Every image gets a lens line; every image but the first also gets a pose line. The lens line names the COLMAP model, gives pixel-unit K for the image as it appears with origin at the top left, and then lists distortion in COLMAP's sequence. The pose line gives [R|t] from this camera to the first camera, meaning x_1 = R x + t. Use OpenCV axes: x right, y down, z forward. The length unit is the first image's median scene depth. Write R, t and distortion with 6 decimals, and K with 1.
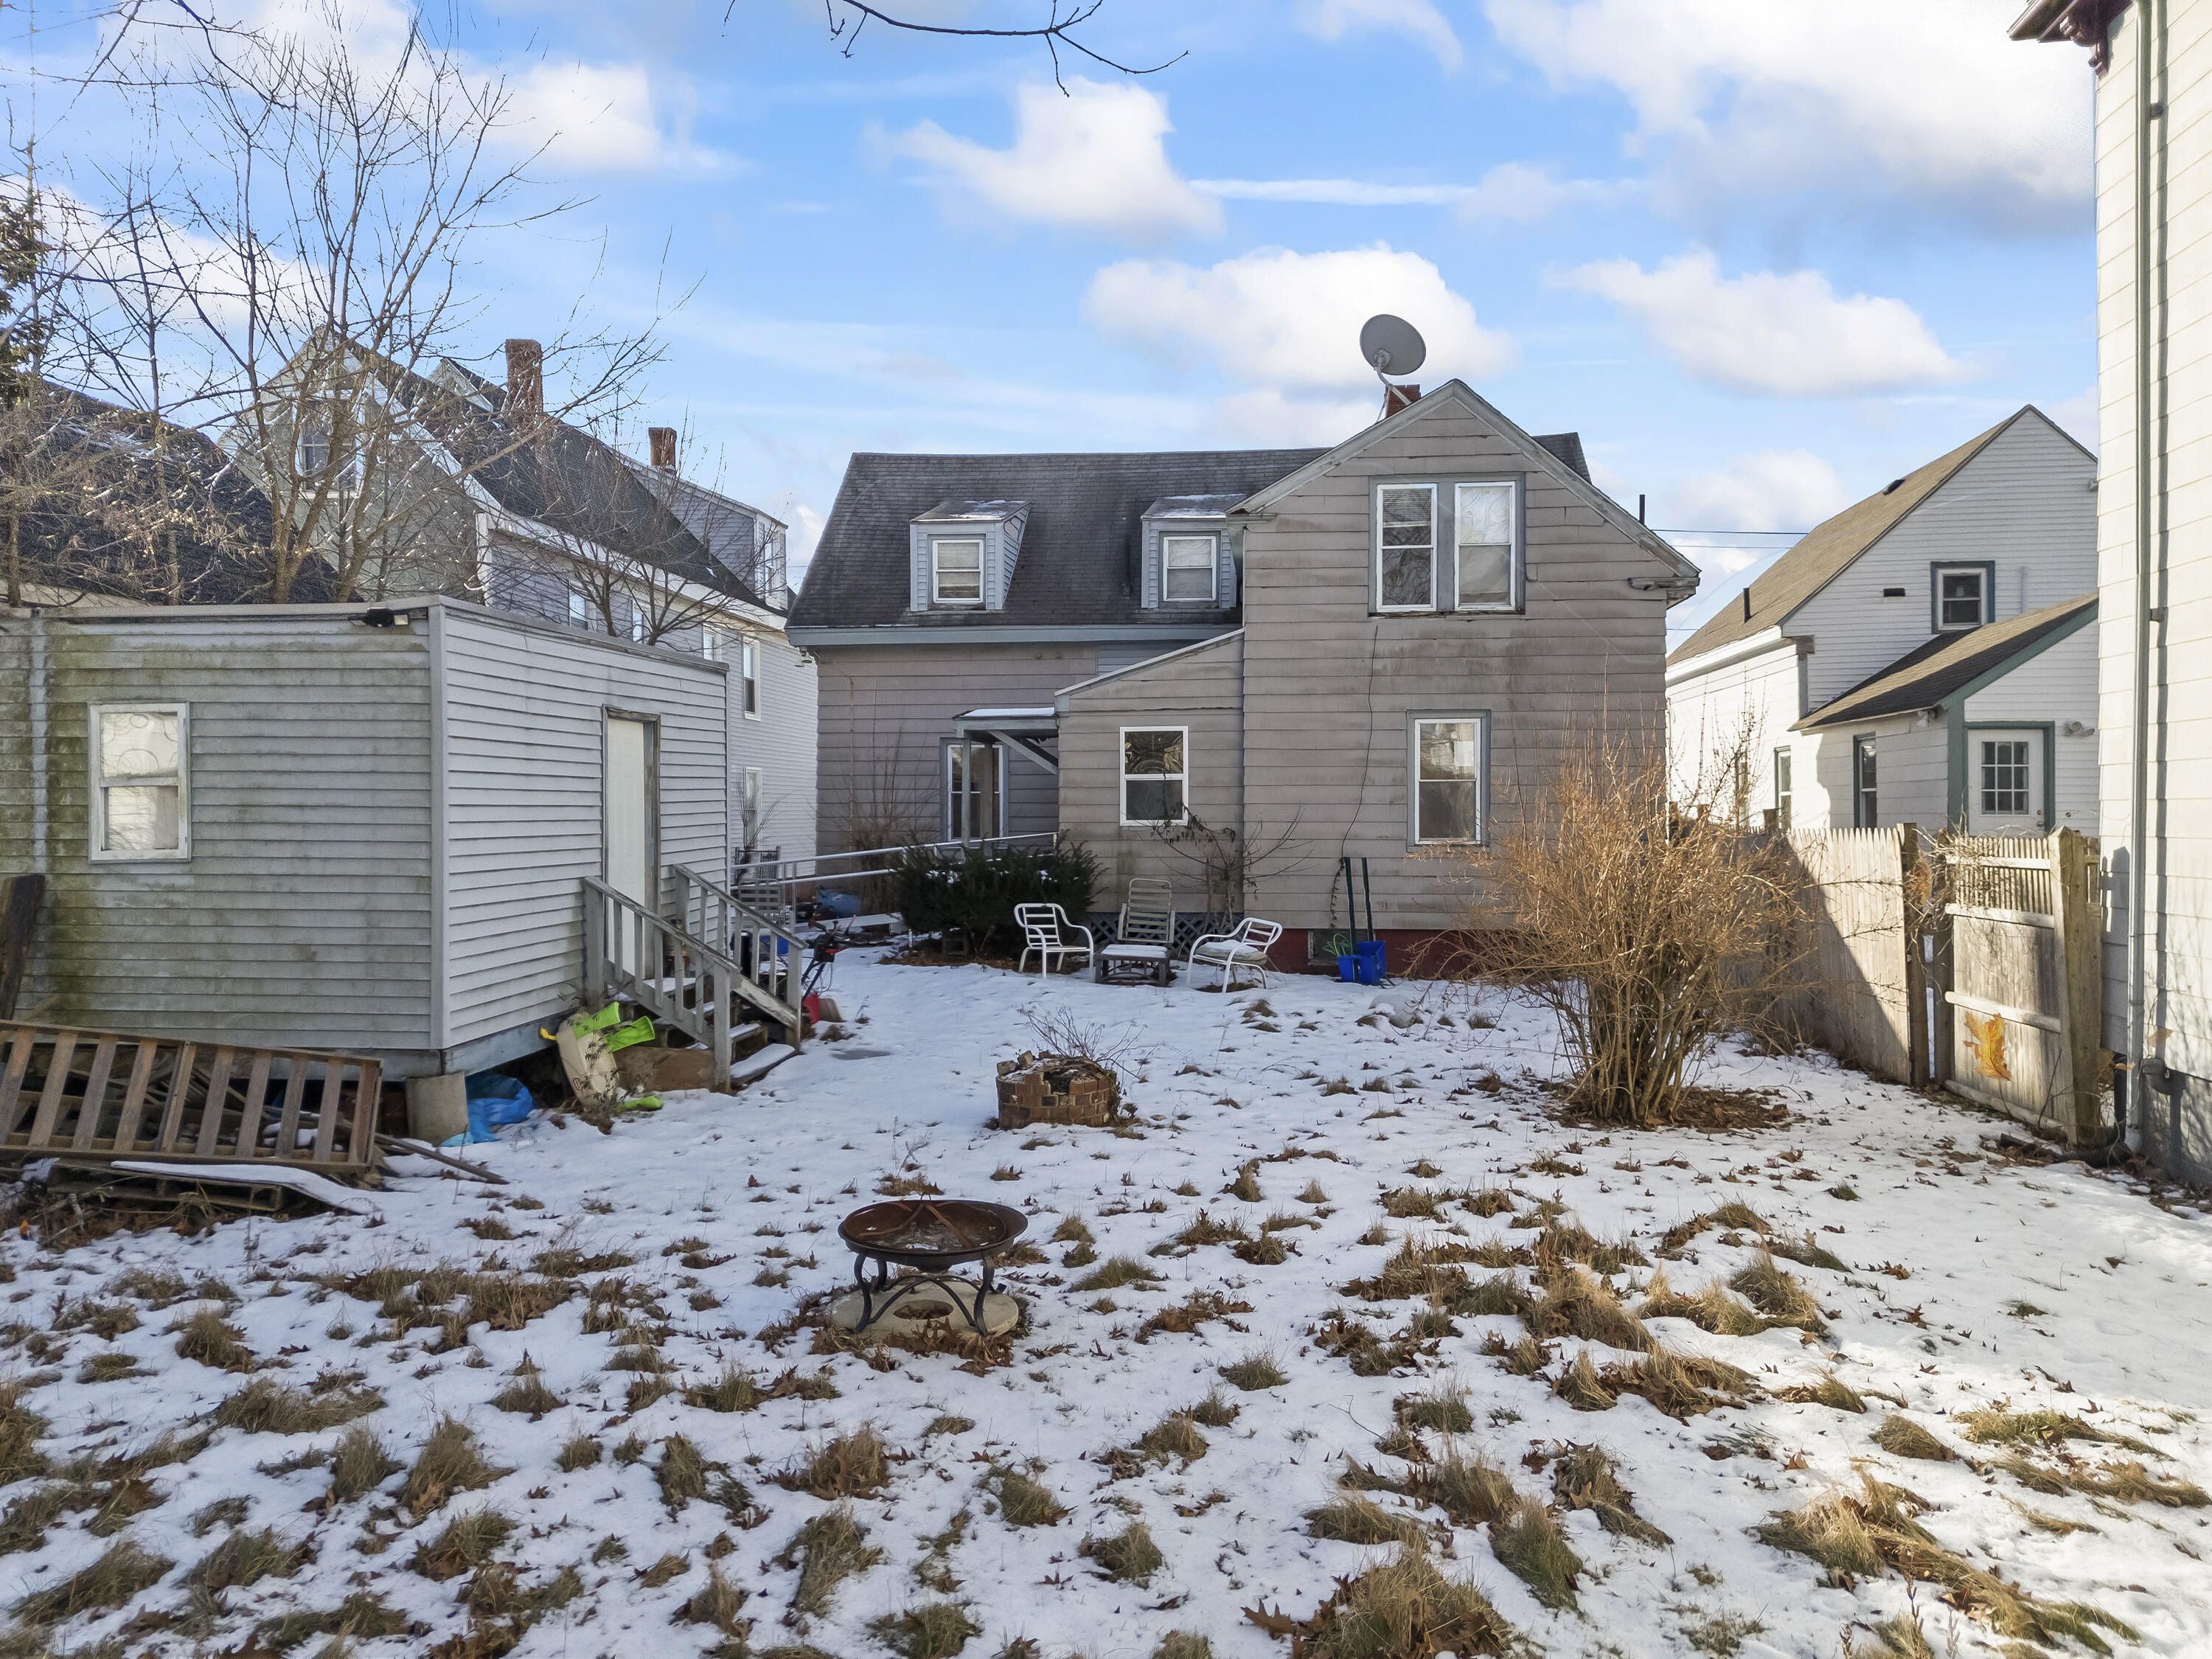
lens RADIAL K [[1607.4, 0, 1102.4], [0, 1607.4, 819.1], [0, 0, 1]] dist [0.105844, -0.096167]
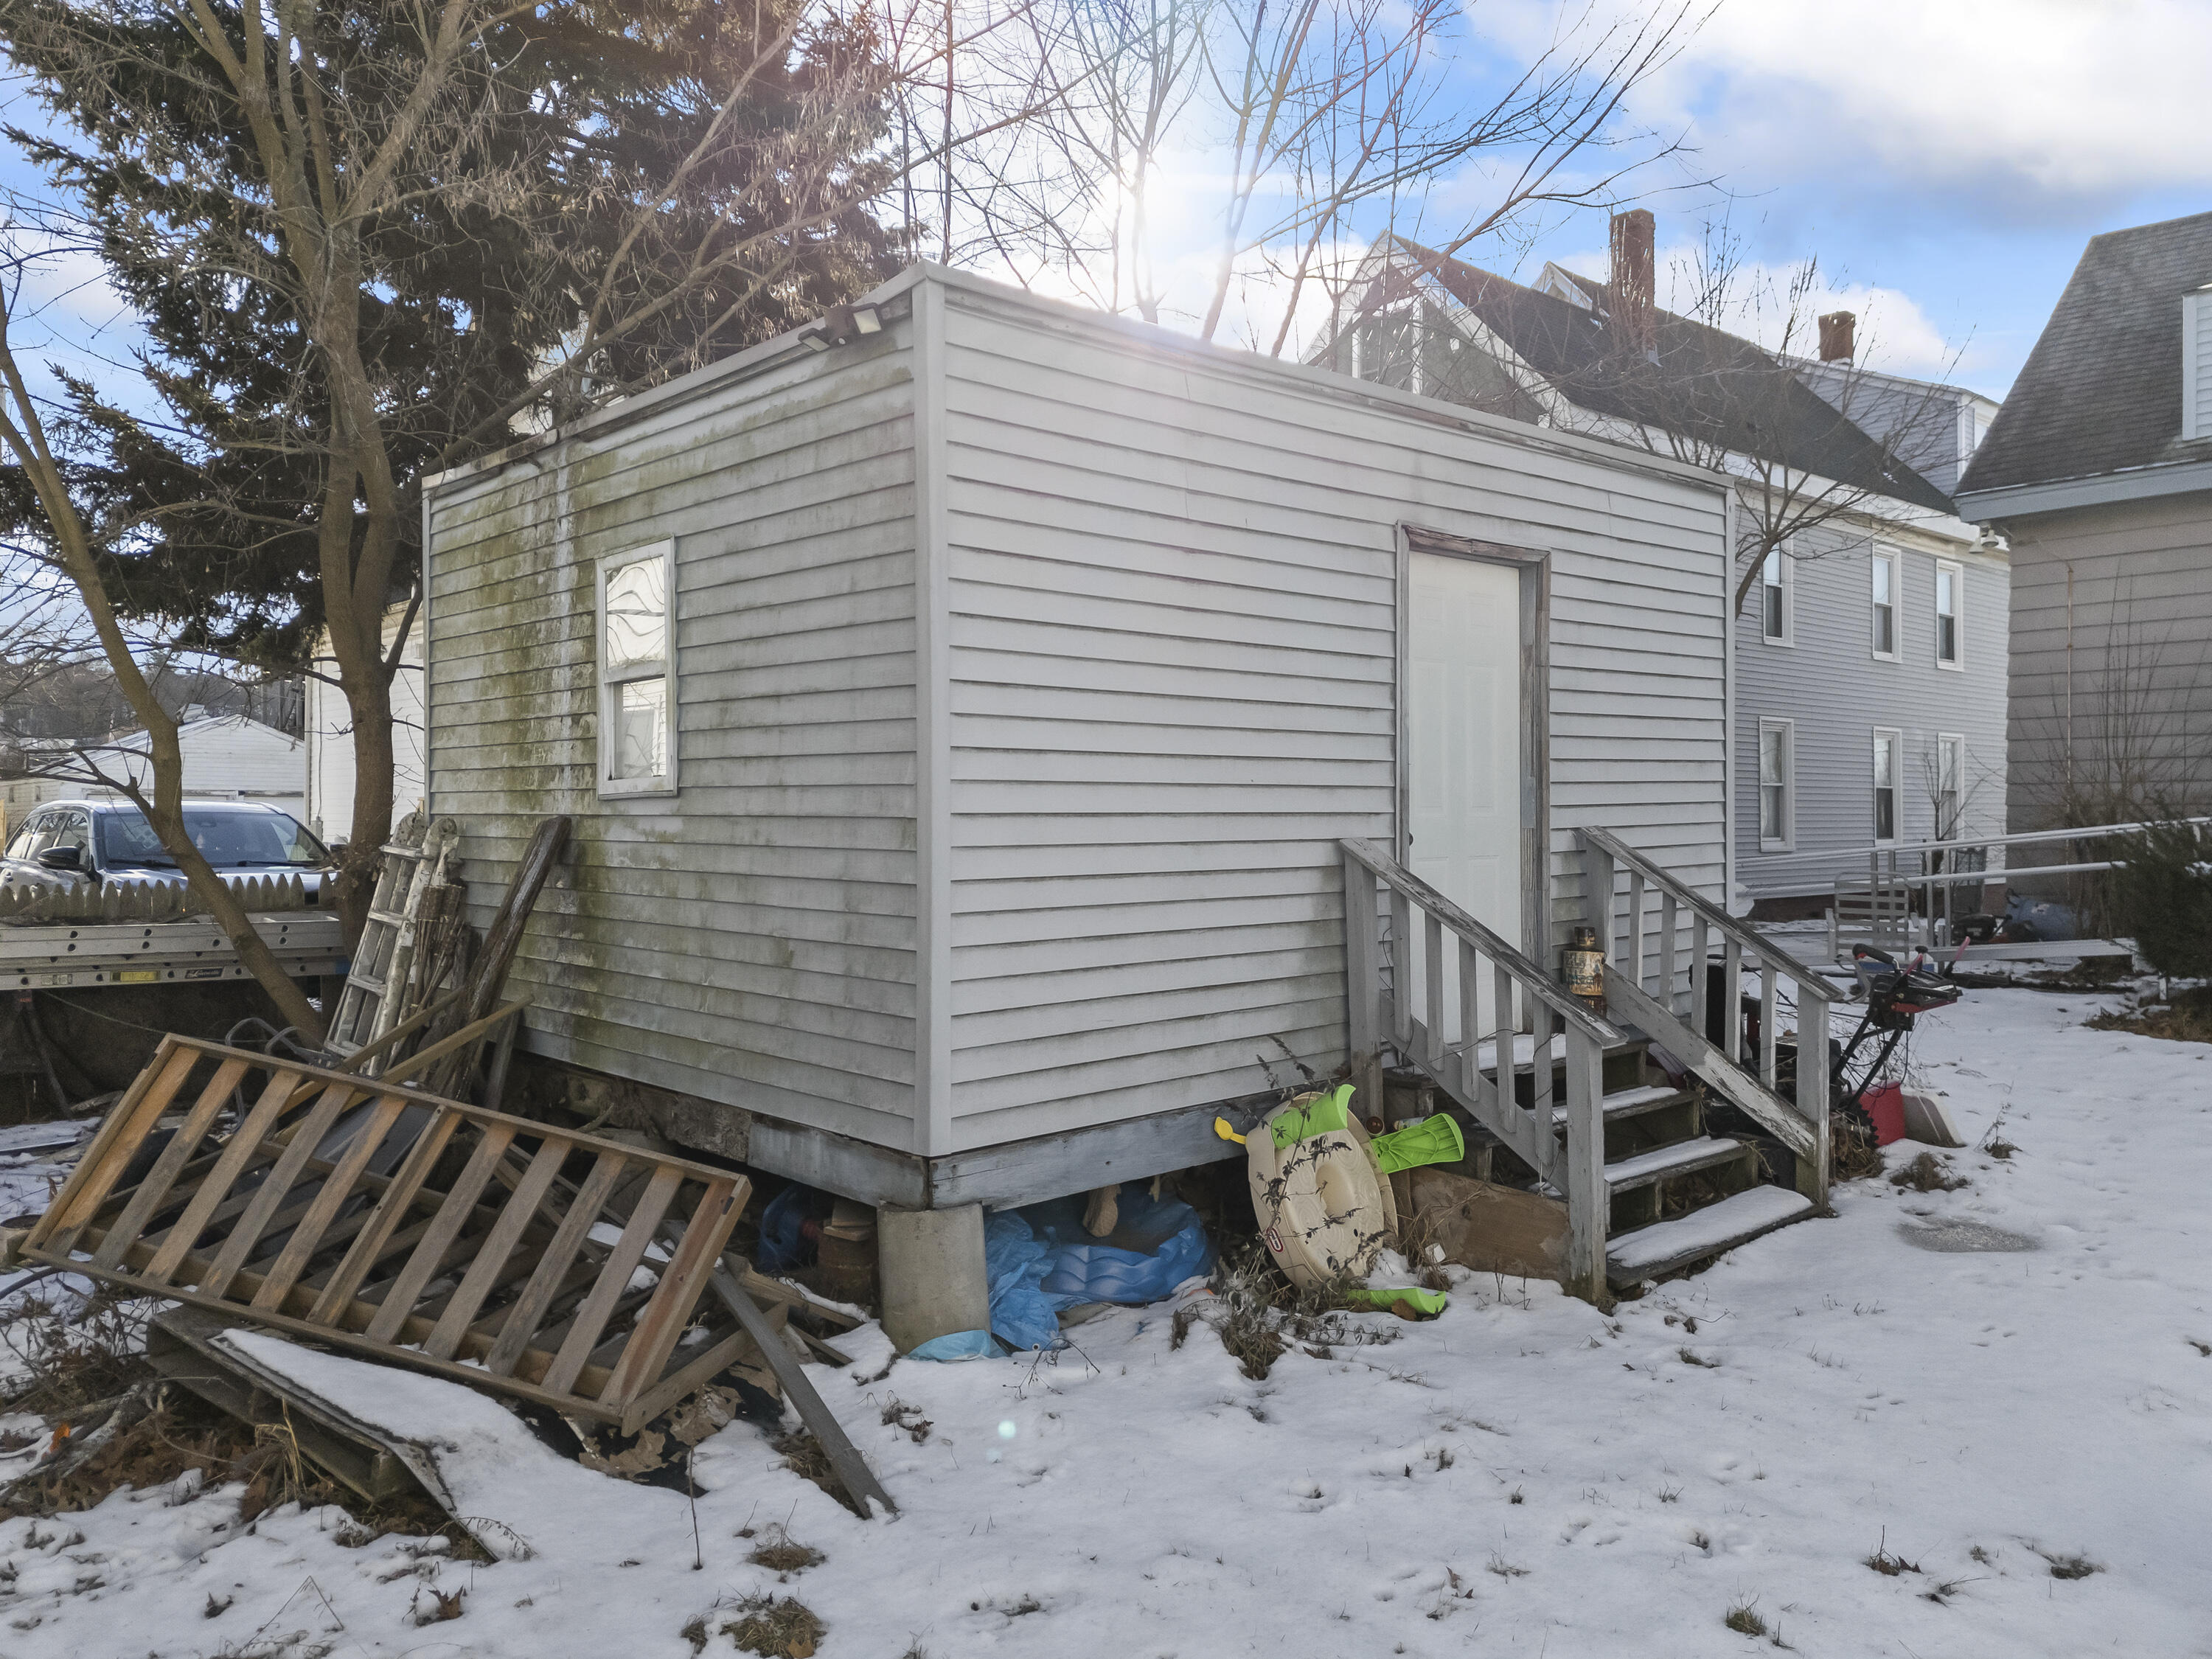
lens RADIAL K [[1607.4, 0, 1102.4], [0, 1607.4, 819.1], [0, 0, 1]] dist [0.105844, -0.096167]
pose [[0.749720, -0.000088, -0.661755, -0.029285], [-0.001436, 0.999997, -0.001760, 0.035056], [0.661753, 0.002270, 0.749718, 0.631448]]
